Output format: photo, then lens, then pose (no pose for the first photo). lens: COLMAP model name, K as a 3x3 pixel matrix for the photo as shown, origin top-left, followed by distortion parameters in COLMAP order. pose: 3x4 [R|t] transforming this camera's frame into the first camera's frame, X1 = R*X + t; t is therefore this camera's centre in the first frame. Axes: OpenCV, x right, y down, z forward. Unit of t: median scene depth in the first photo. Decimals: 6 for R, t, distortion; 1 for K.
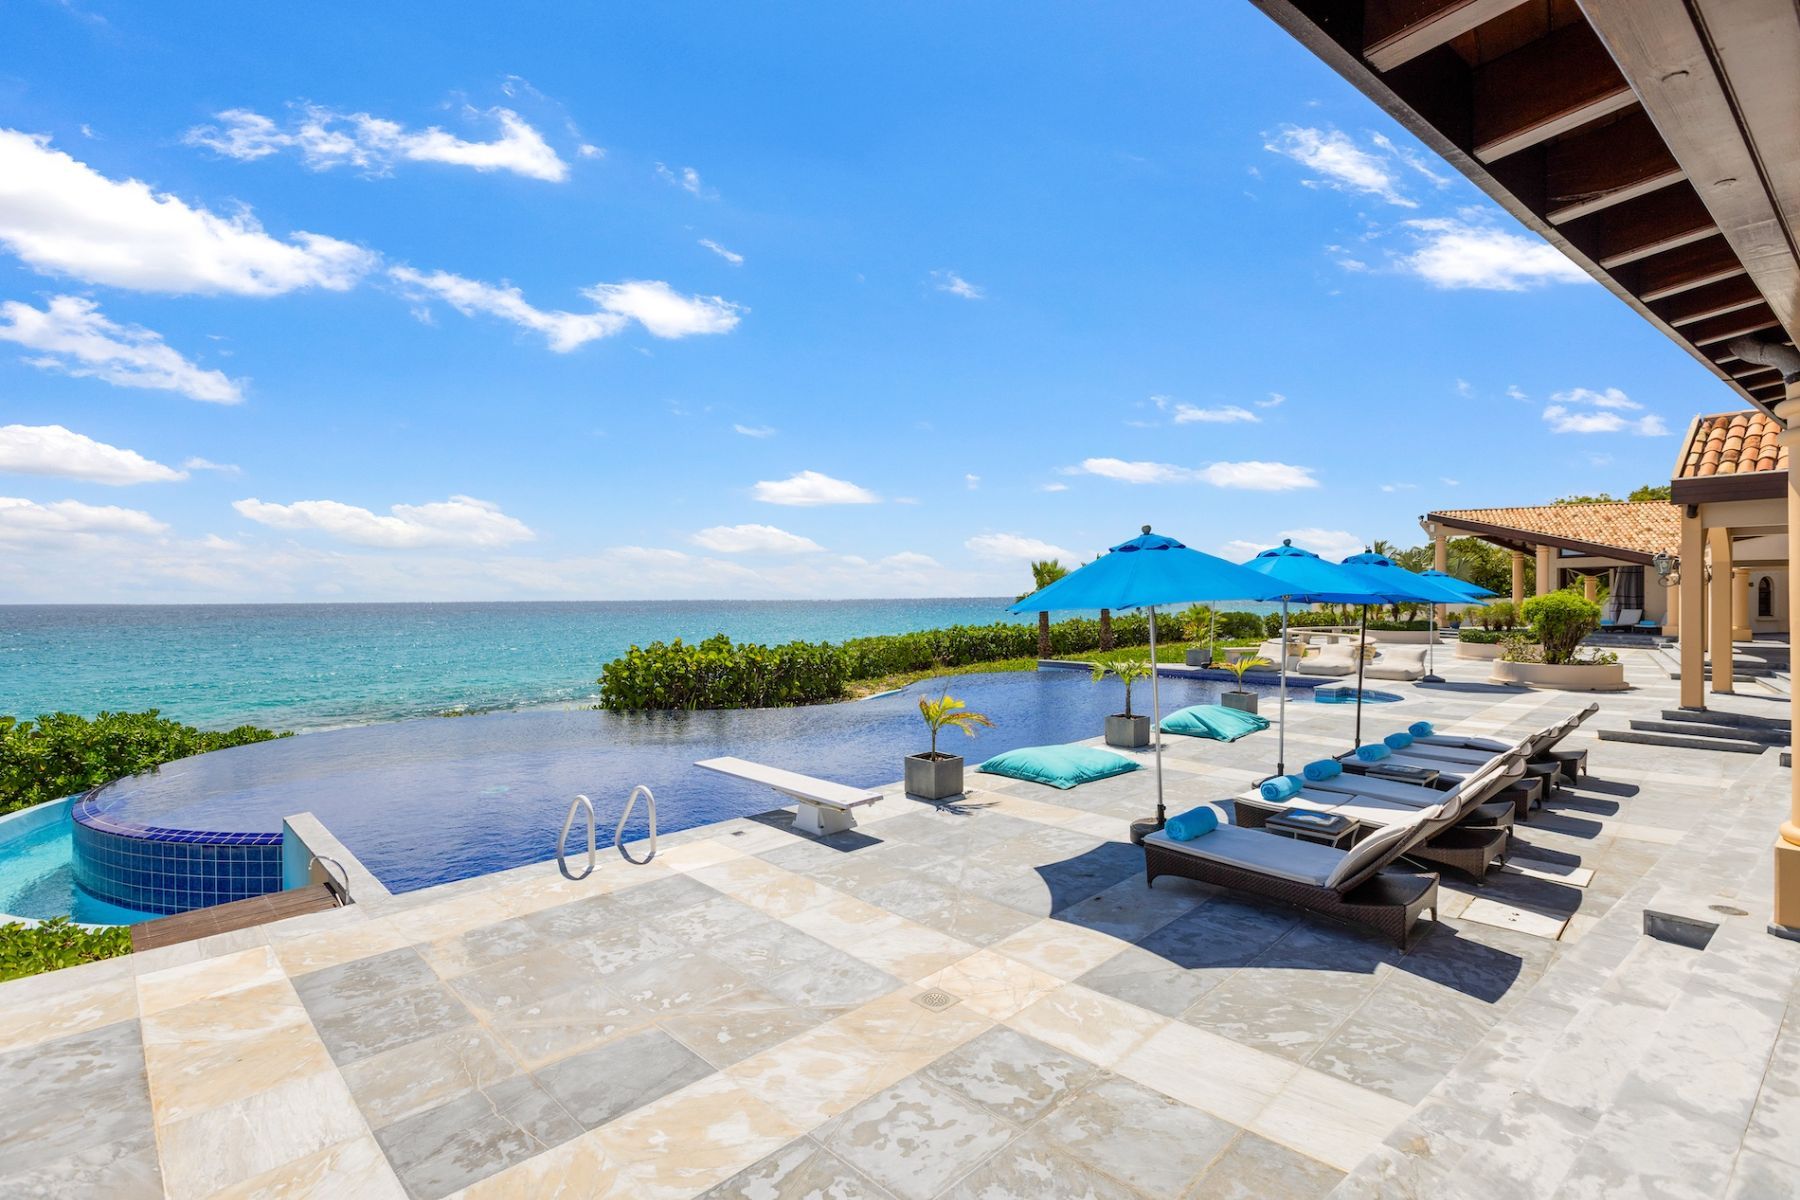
lens RADIAL K [[840.2, 0, 900.0], [0, 840.2, 600.0], [0, 0, 1]] dist [-0.002441, -0.000307]
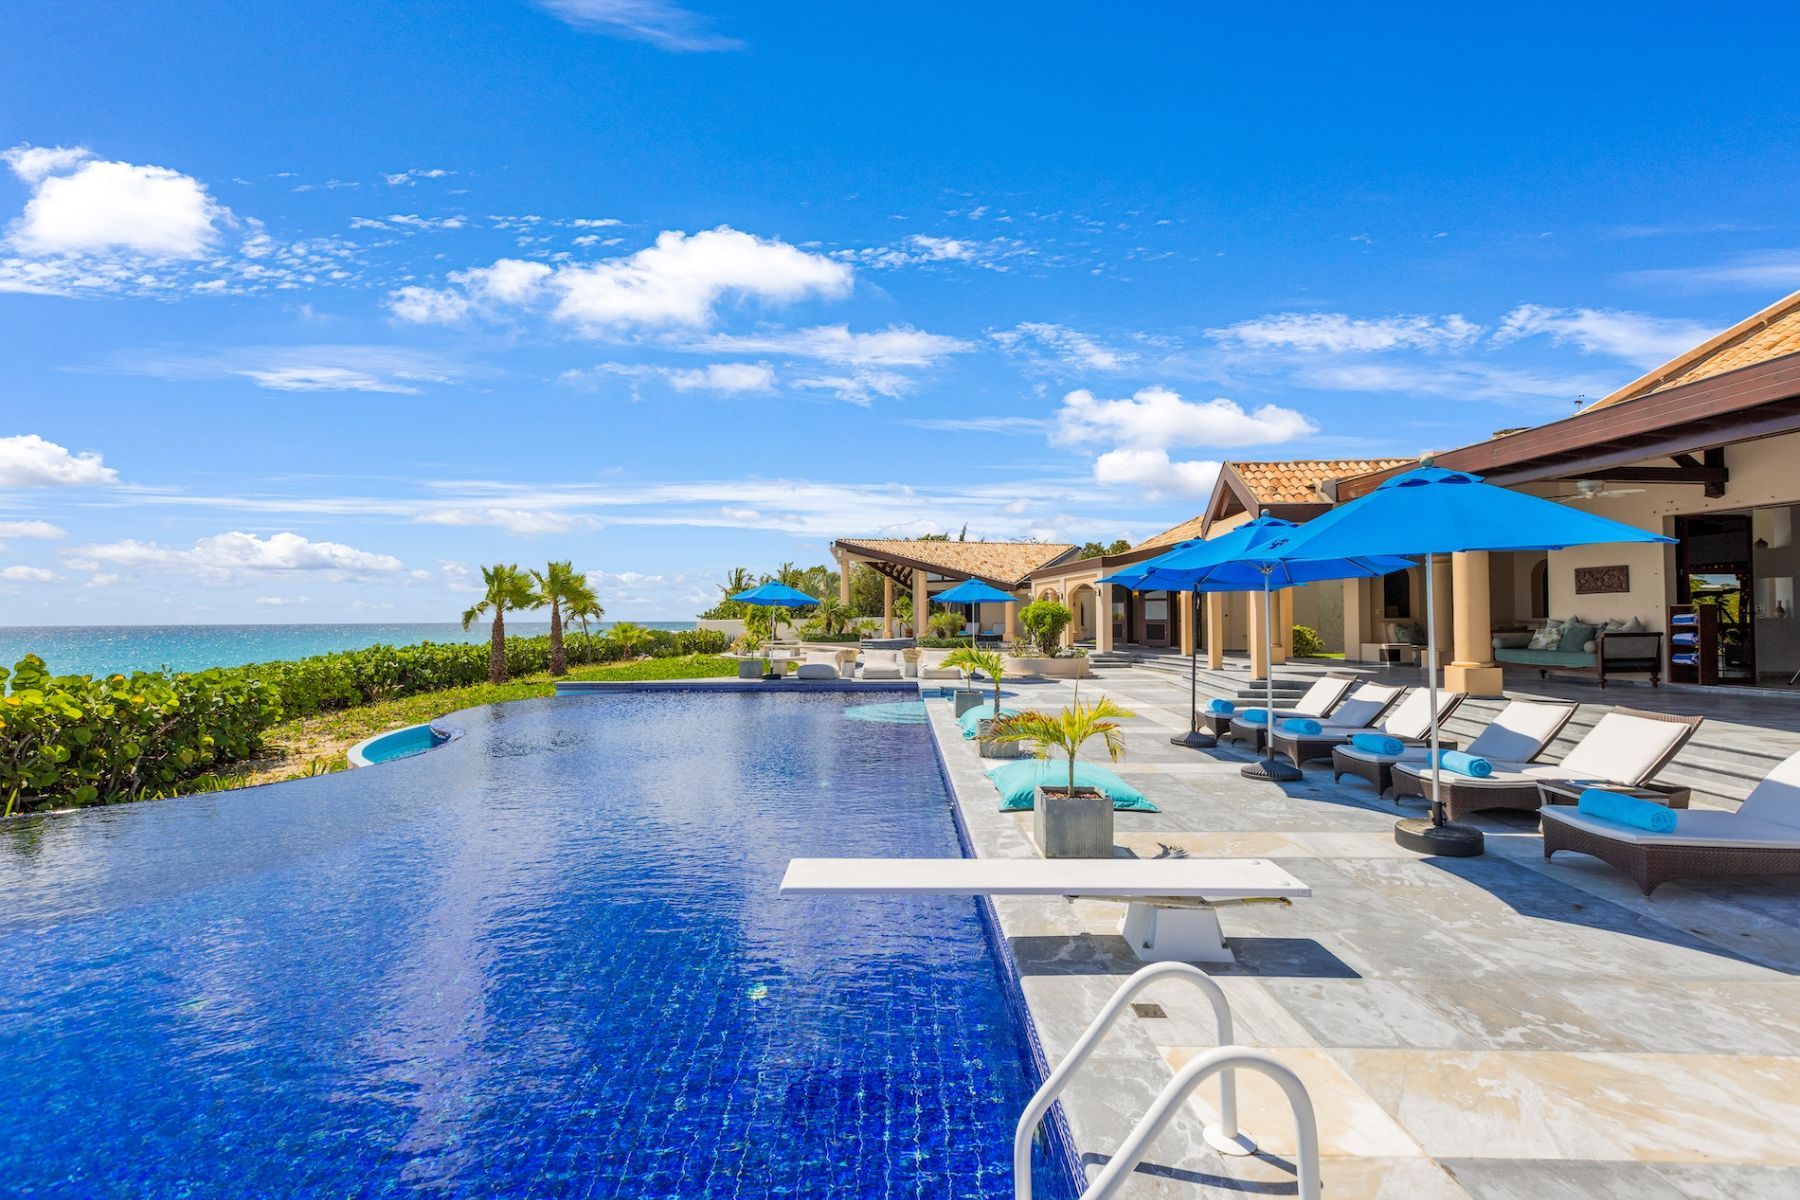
lens RADIAL K [[832.9, 0, 900.0], [0, 832.9, 600.0], [0, 0, 1]] dist [0.002011, 0.000465]
pose [[0.705167, 0.017923, 0.708814, -0.361454], [0.005011, 0.999530, -0.030259, 0.041621], [-0.709023, 0.024889, 0.704746, 0.459820]]
